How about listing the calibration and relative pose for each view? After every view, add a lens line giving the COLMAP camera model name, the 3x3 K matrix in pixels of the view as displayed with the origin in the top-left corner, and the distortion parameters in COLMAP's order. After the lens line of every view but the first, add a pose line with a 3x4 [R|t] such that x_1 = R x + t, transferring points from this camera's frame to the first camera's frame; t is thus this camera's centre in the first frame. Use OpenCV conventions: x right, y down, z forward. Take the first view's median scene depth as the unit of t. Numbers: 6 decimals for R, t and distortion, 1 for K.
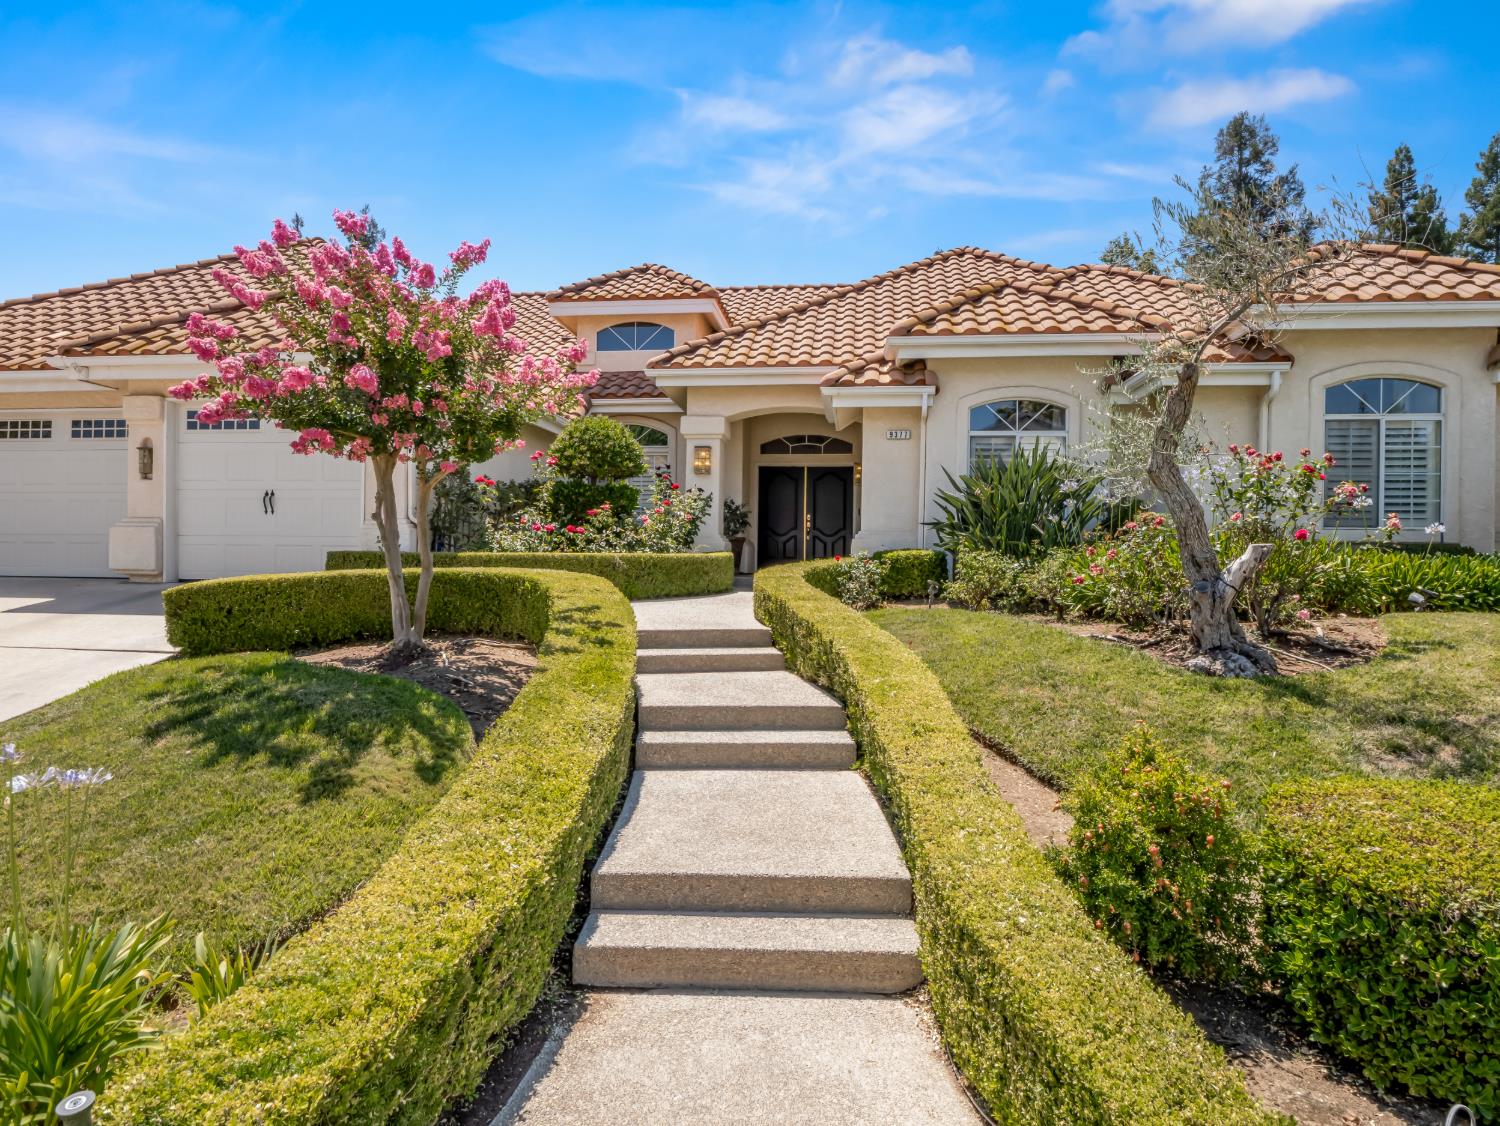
lens RADIAL K [[880.9, 0, 750.0], [0, 880.9, 563.0], [0, 0, 1]] dist [0.001799, 0.000636]
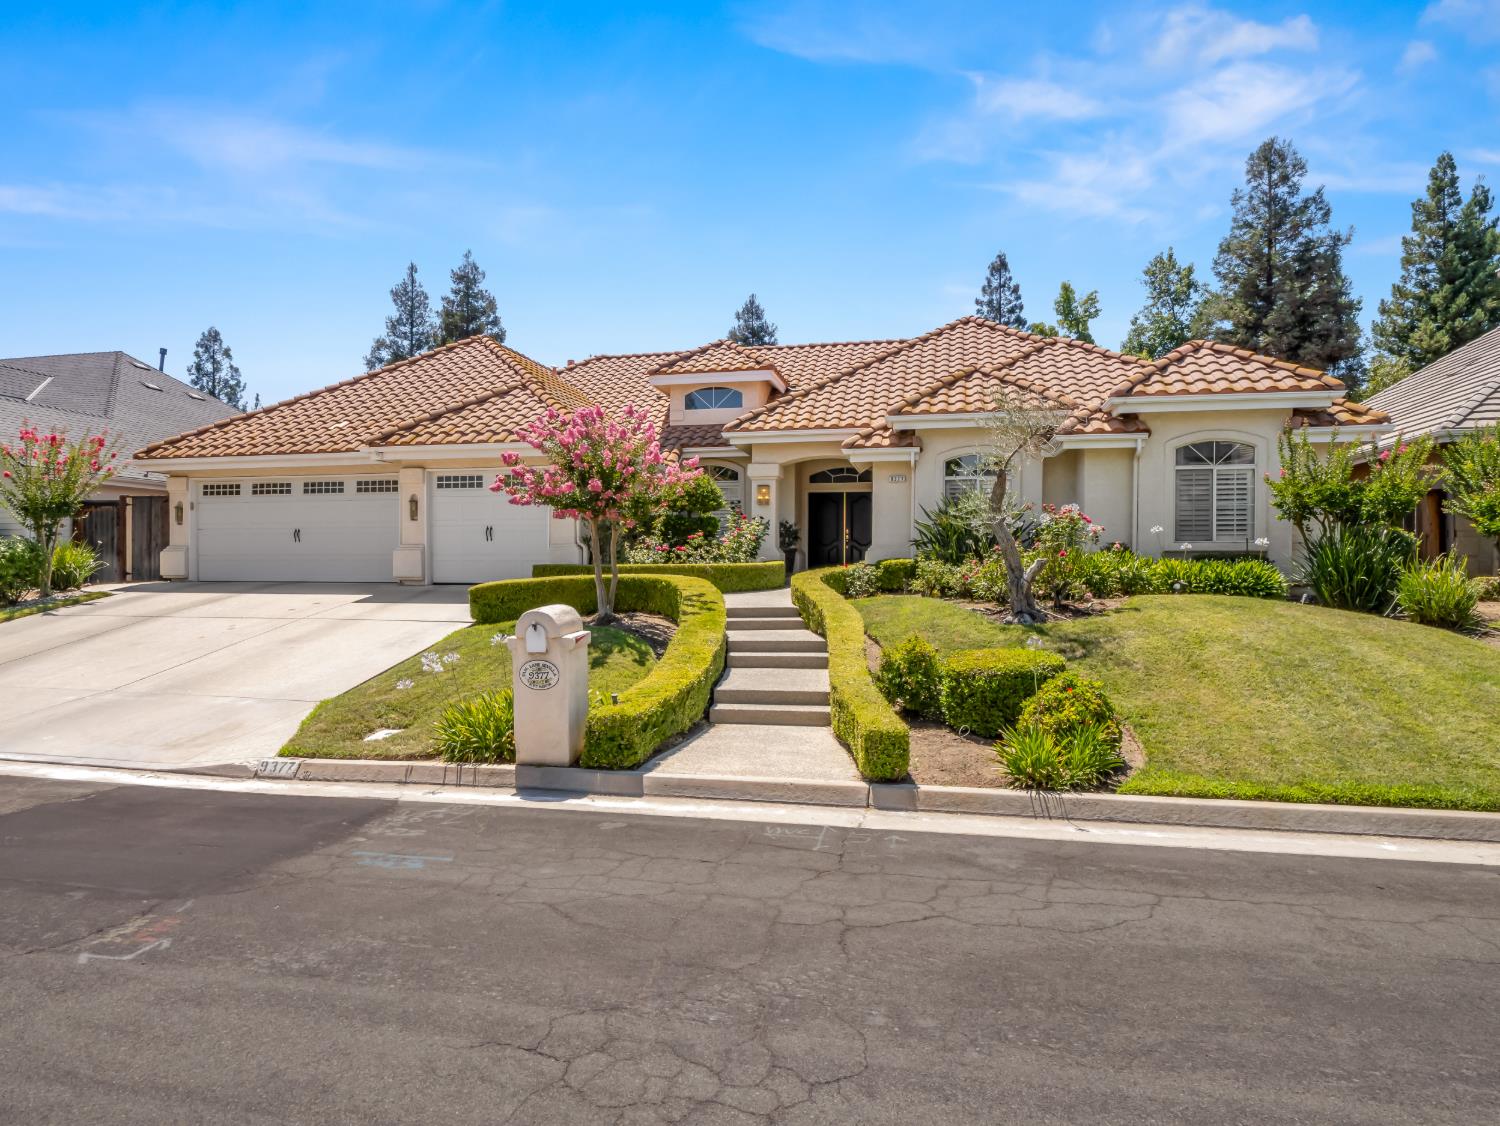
lens RADIAL K [[880.9, 0, 750.0], [0, 880.9, 563.0], [0, 0, 1]] dist [0.001799, 0.000636]
pose [[0.996783, -0.010597, -0.079442, 0.043036], [0.010477, 0.999943, -0.001927, -0.007442], [0.079457, 0.001088, 0.996838, -0.490392]]
